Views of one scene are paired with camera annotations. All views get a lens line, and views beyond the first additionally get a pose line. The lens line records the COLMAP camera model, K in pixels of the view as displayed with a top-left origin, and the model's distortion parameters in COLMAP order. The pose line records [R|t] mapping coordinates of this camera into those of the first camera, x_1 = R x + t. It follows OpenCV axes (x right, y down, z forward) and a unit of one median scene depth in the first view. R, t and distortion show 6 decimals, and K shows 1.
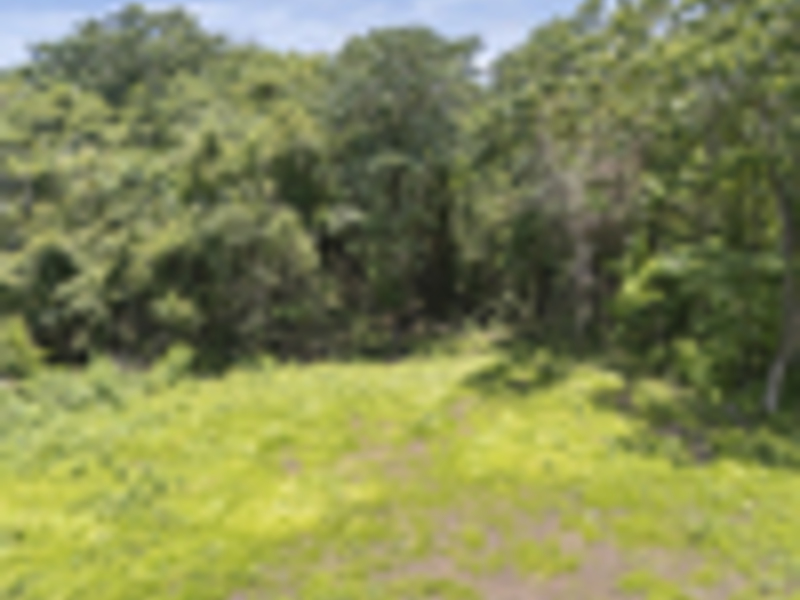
lens RADIAL K [[798.5, 0, 400.0], [0, 798.5, 300.0], [0, 0, 1]] dist [0.100970, -0.125257]
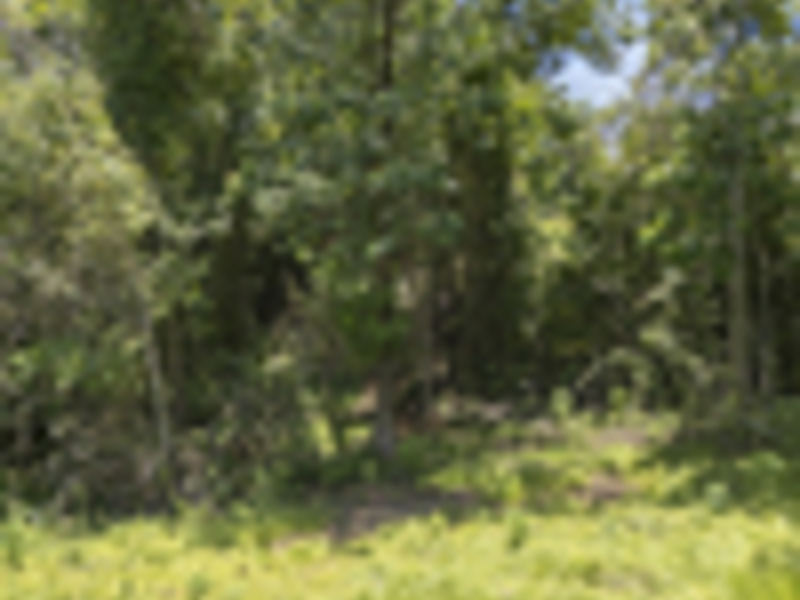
lens RADIAL K [[798.5, 0, 400.0], [0, 798.5, 300.0], [0, 0, 1]] dist [0.100970, -0.125257]
pose [[0.998165, -0.019677, -0.057261, 0.033163], [0.014464, 0.995830, -0.090077, 0.013602], [0.058795, 0.089083, 0.994287, 0.687894]]
